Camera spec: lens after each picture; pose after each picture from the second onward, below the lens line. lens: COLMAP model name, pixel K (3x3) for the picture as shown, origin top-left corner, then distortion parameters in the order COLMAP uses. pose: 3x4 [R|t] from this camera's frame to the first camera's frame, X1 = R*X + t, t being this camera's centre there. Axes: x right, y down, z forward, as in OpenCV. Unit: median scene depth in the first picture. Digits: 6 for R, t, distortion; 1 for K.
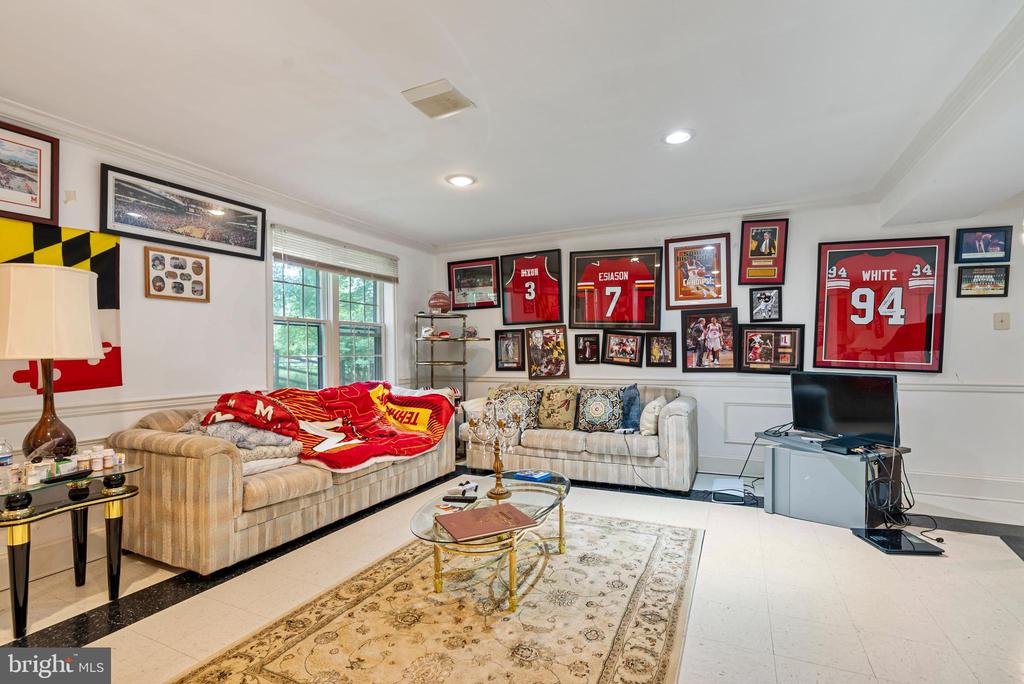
lens RADIAL K [[469.4, 0, 514.9], [0, 469.4, 343.6], [0, 0, 1]] dist [0.001530, 0.000202]
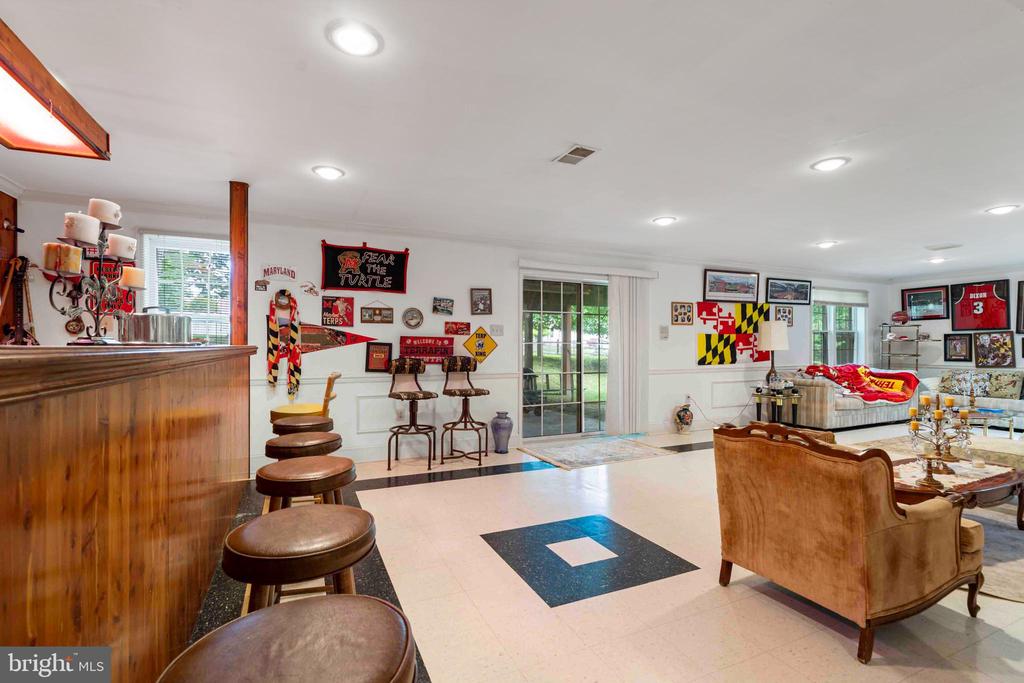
lens RADIAL K [[469.4, 0, 512.2], [0, 469.4, 345.8], [0, 0, 1]] dist [0.001530, 0.000202]
pose [[0.770960, 0.012236, -0.636766, -0.160639], [0.004318, 0.999692, 0.024437, -0.036321], [0.636869, -0.021590, 0.770670, -1.123599]]
